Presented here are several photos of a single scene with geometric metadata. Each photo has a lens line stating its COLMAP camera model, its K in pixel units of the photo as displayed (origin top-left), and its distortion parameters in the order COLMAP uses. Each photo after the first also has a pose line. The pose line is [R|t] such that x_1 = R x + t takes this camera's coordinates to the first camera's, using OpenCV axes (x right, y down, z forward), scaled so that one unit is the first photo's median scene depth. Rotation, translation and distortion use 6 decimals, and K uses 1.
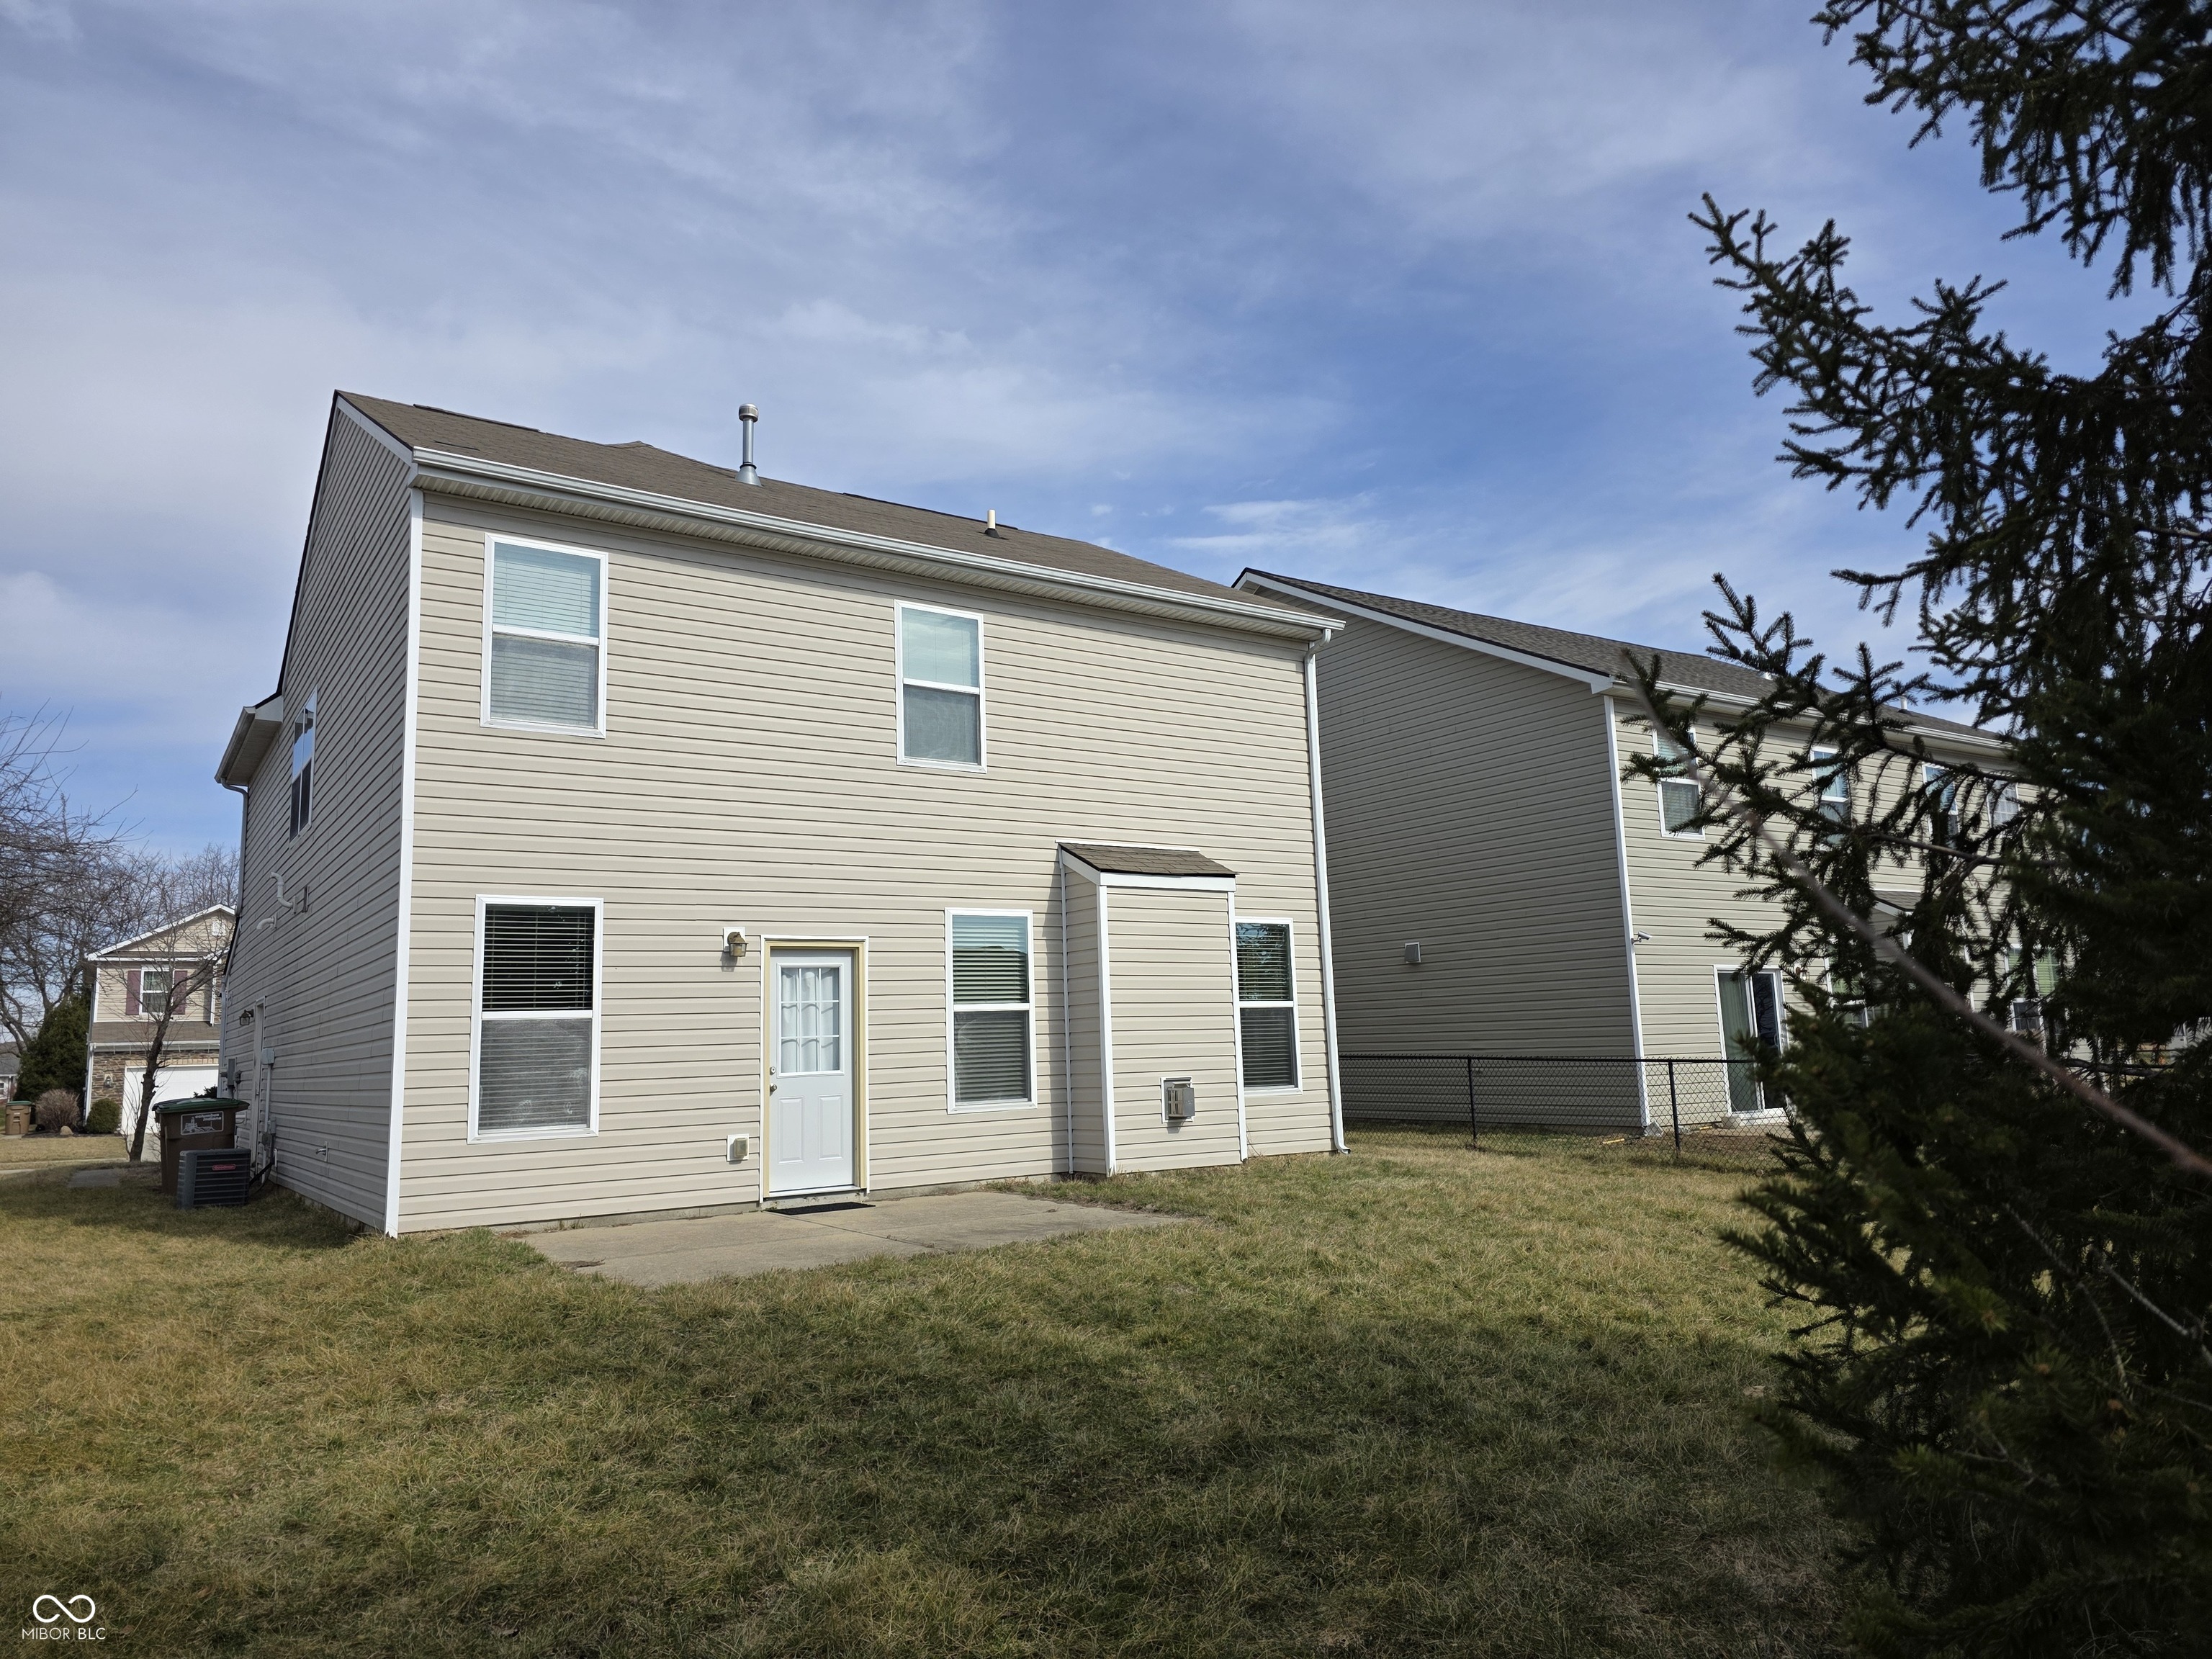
lens RADIAL K [[1488.7, 0, 1111.0], [0, 1488.7, 842.9], [0, 0, 1]] dist [-0.000149, -0.003766]
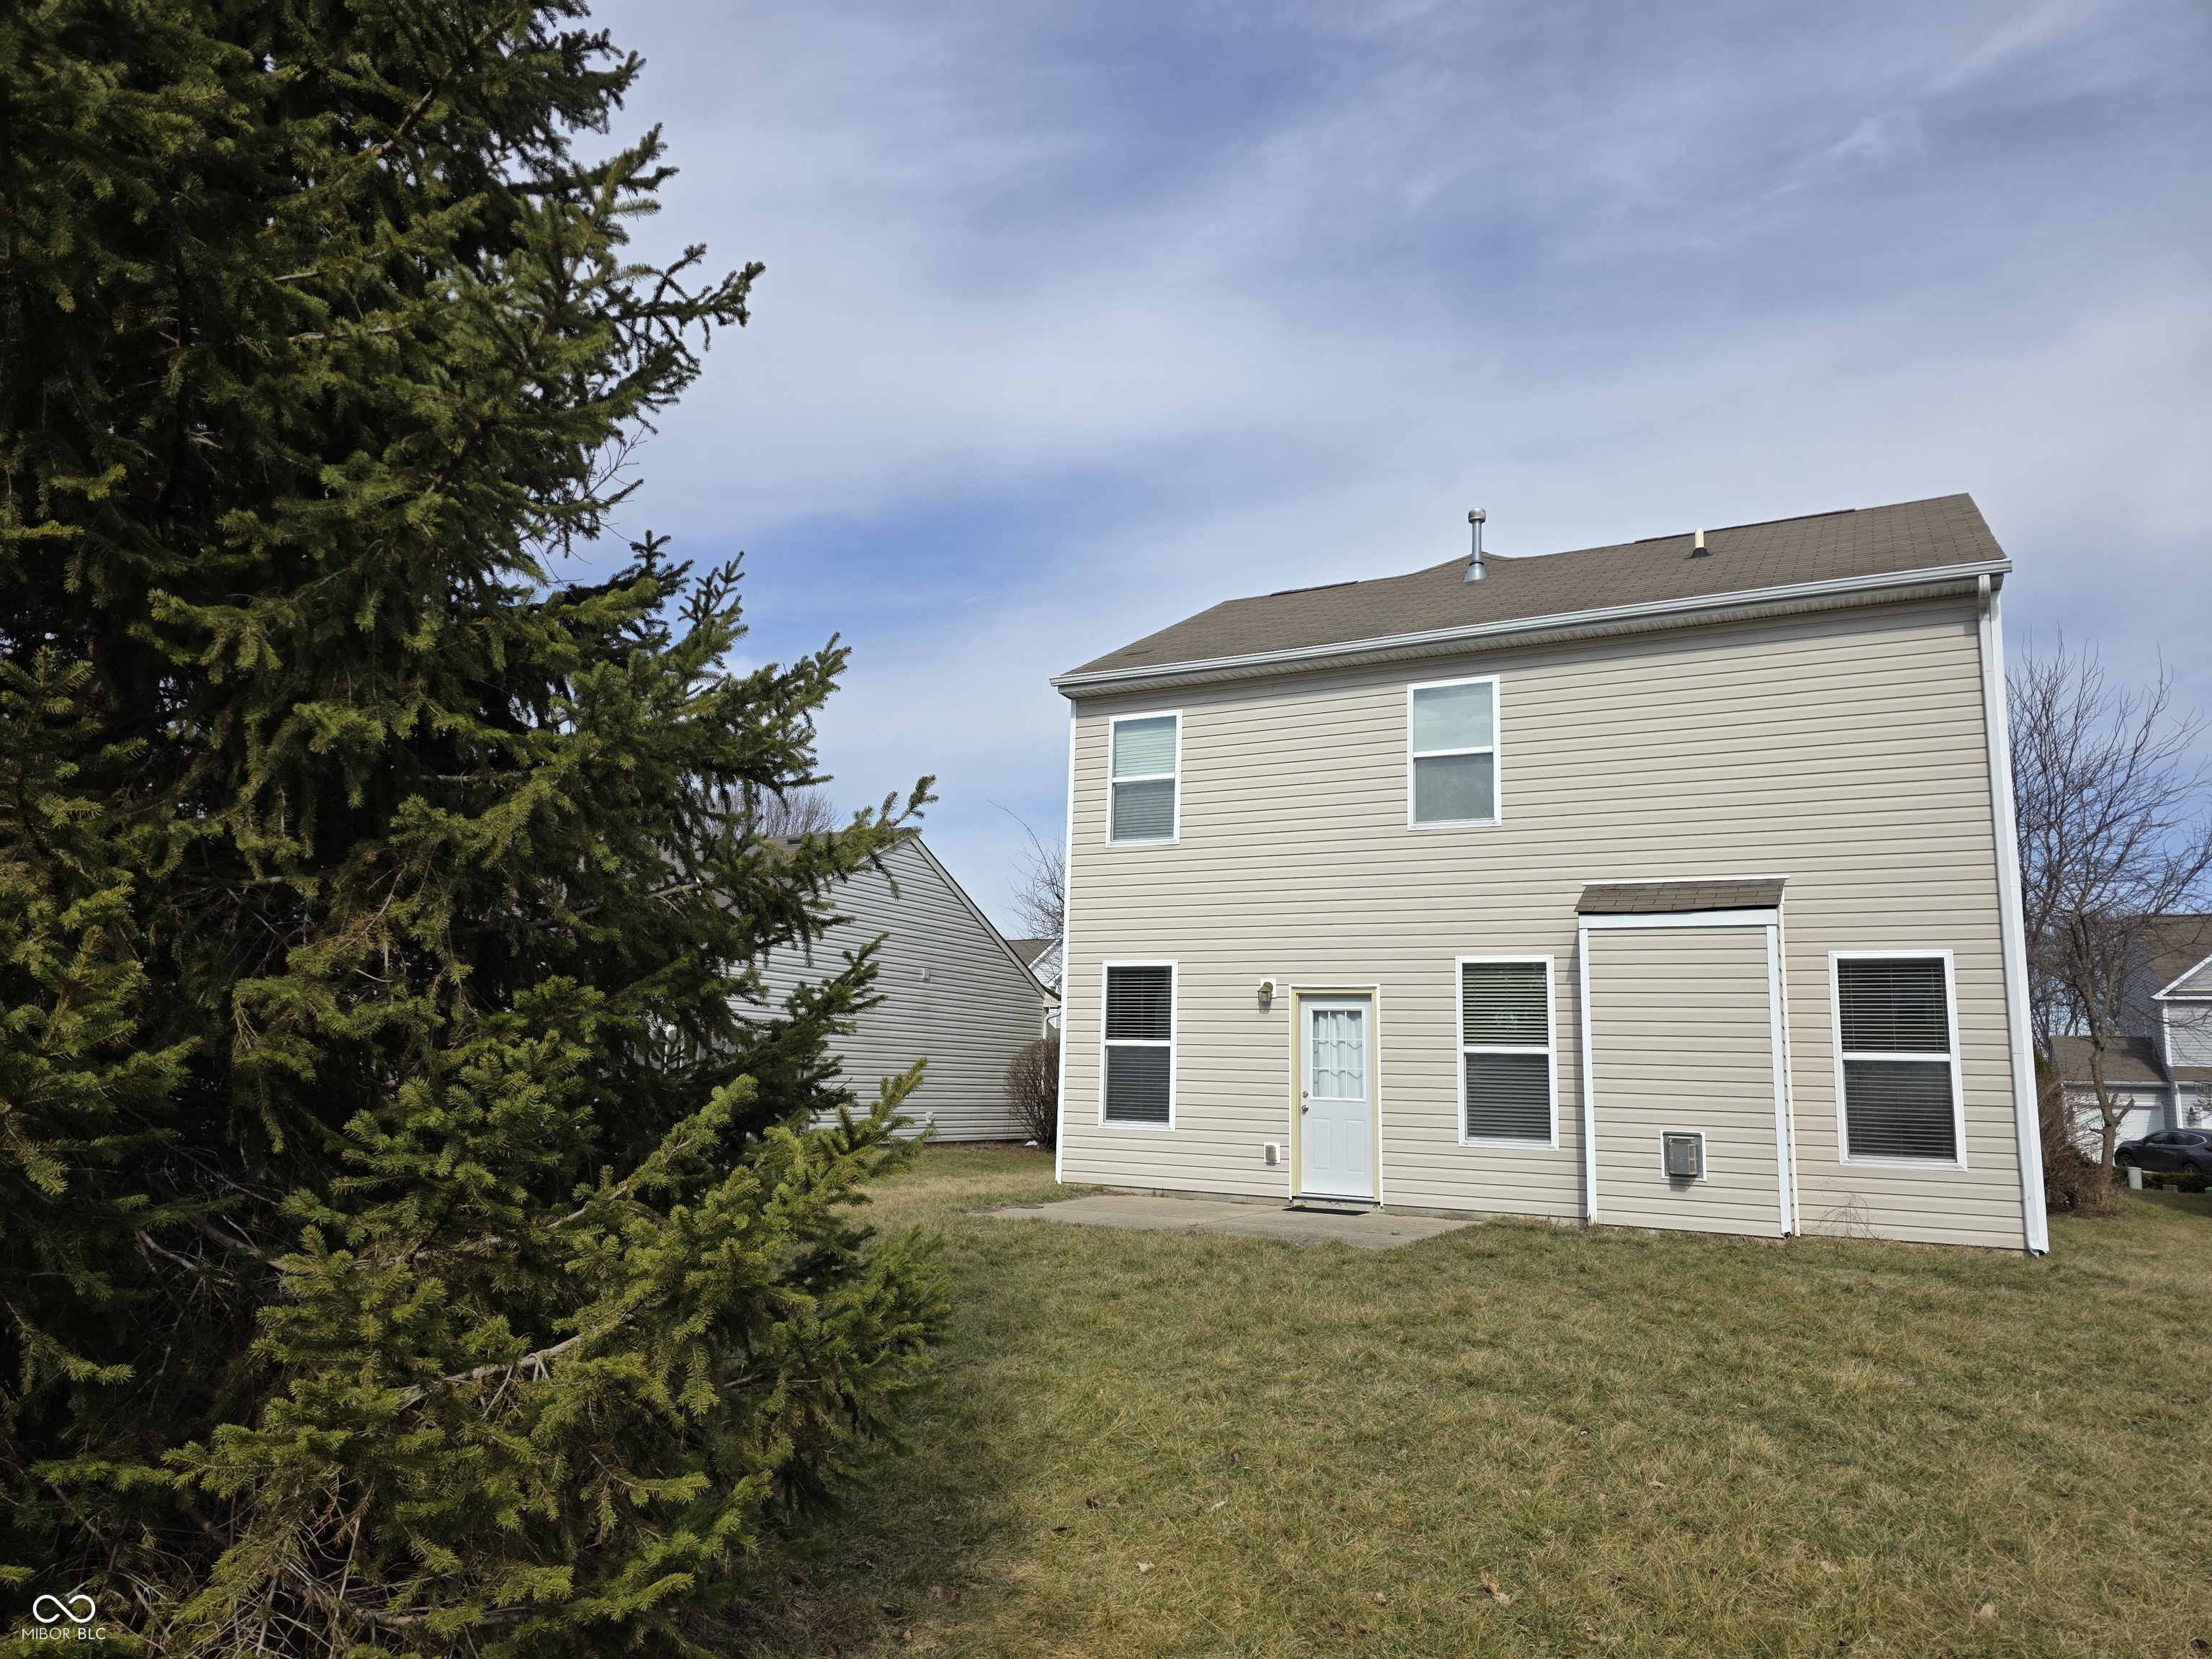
lens RADIAL K [[1488.7, 0, 1112.4], [0, 1488.7, 816.0], [0, 0, 1]] dist [-0.000149, -0.003766]
pose [[0.428101, -0.107331, -0.897335, 0.782058], [0.081204, 0.993474, -0.080089, 0.008774], [0.900075, -0.038581, 0.434023, 0.305750]]
